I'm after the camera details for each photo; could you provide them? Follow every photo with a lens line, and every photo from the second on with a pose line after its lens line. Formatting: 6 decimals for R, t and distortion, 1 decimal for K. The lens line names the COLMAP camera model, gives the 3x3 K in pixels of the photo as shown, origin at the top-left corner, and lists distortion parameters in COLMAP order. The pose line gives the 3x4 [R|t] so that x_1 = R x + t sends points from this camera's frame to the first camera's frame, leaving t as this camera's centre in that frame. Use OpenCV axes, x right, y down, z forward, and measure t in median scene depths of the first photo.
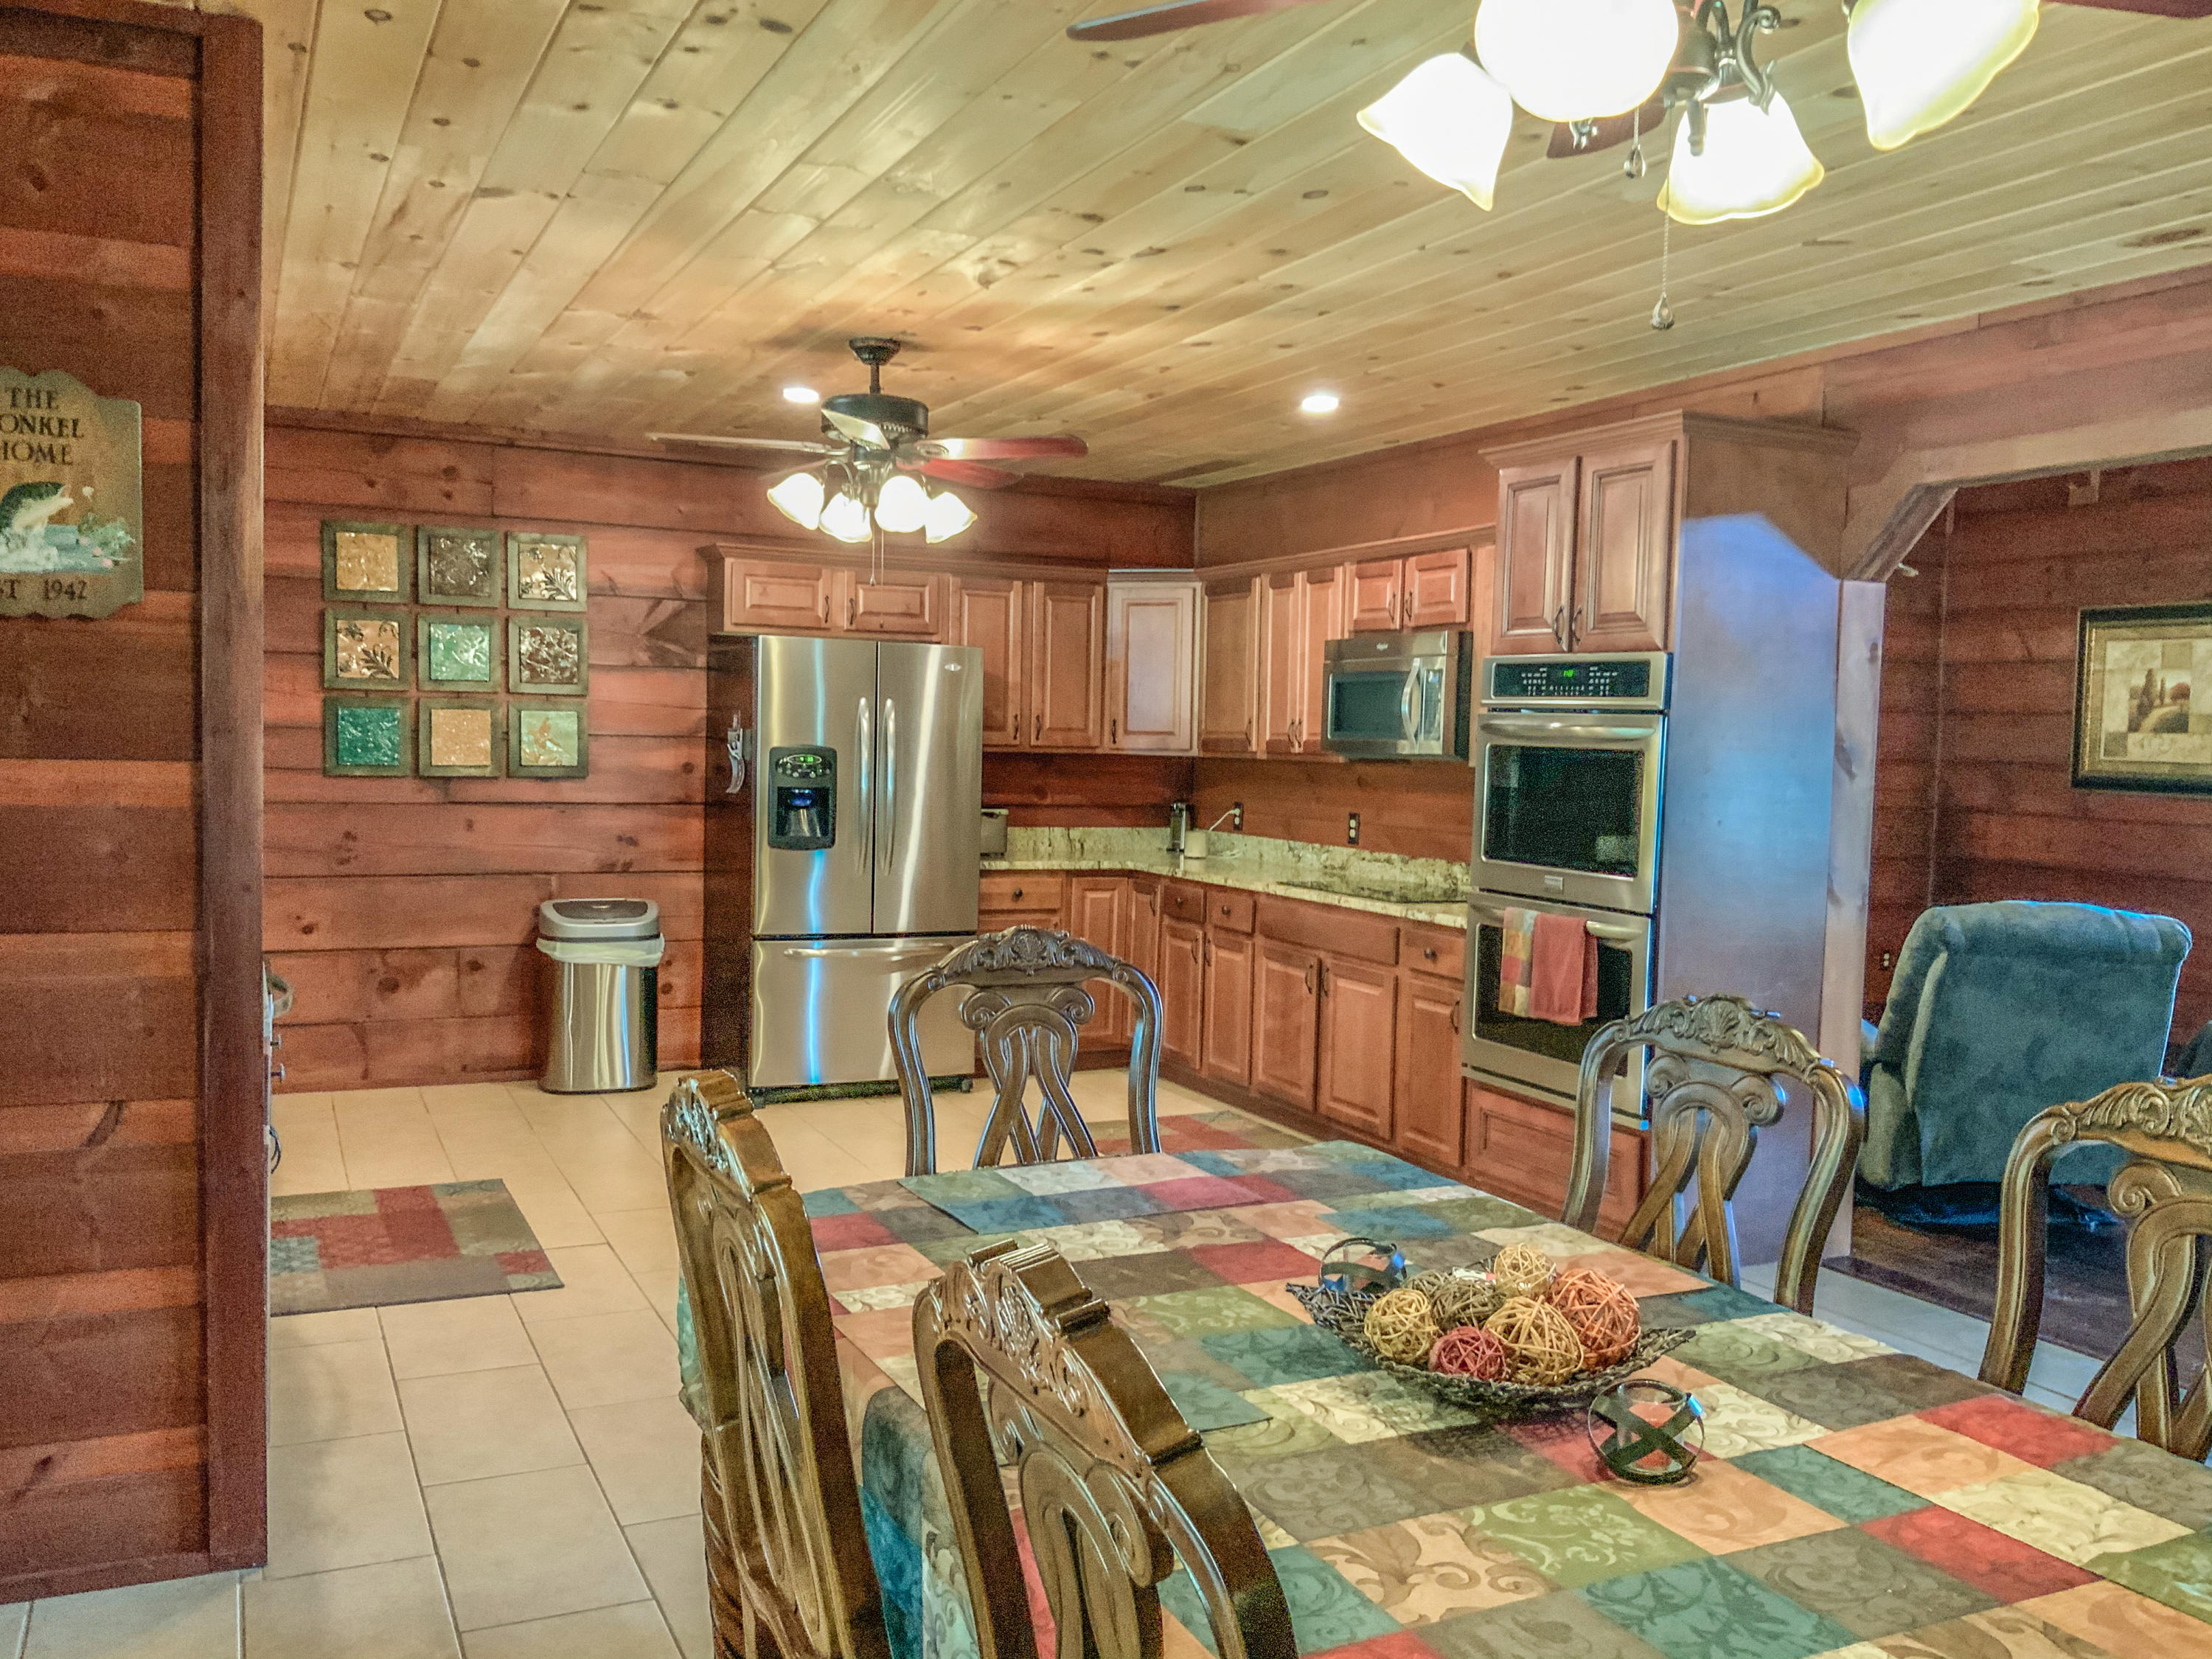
lens RADIAL K [[1835.4, 0, 1111.9], [0, 1835.4, 829.7], [0, 0, 1]] dist [0.101584, -0.189827]
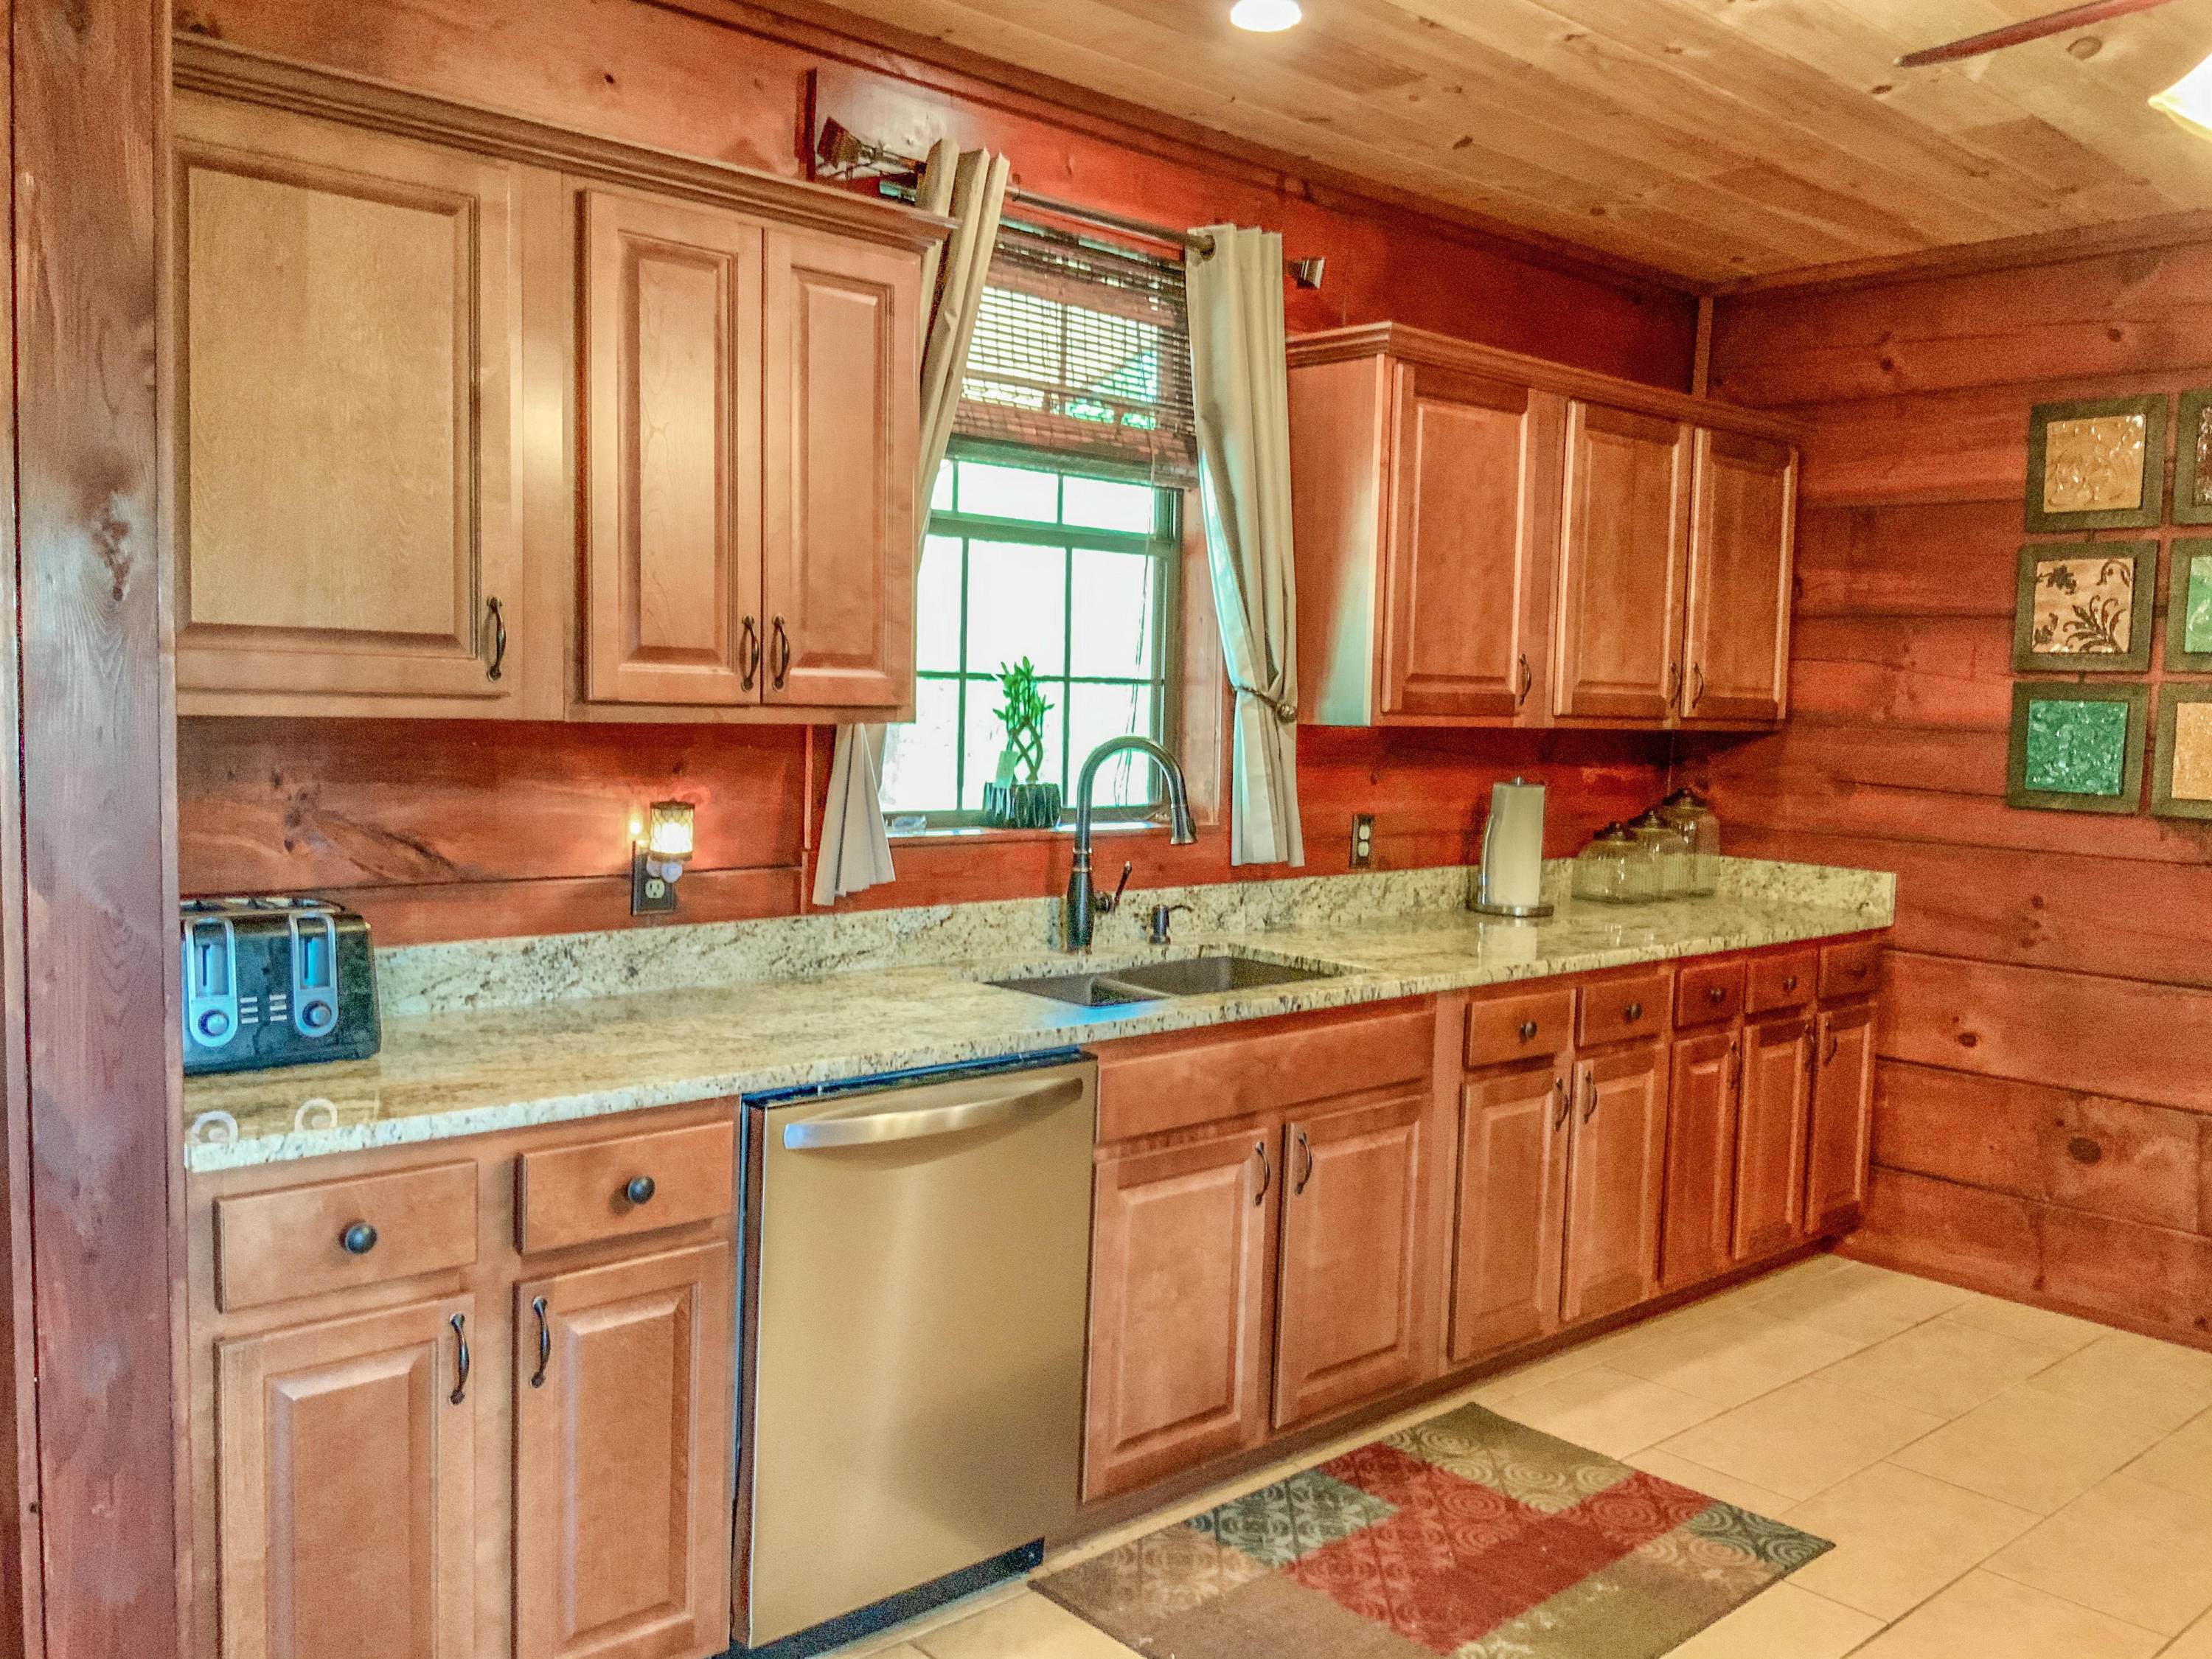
lens RADIAL K [[1835.4, 0, 1111.9], [0, 1835.4, 829.7], [0, 0, 1]] dist [0.101584, -0.189827]
pose [[0.292880, 0.059856, -0.954274, 0.096566], [-0.075332, 0.996381, 0.039377, -0.022410], [0.953177, 0.060355, 0.296329, 0.503249]]
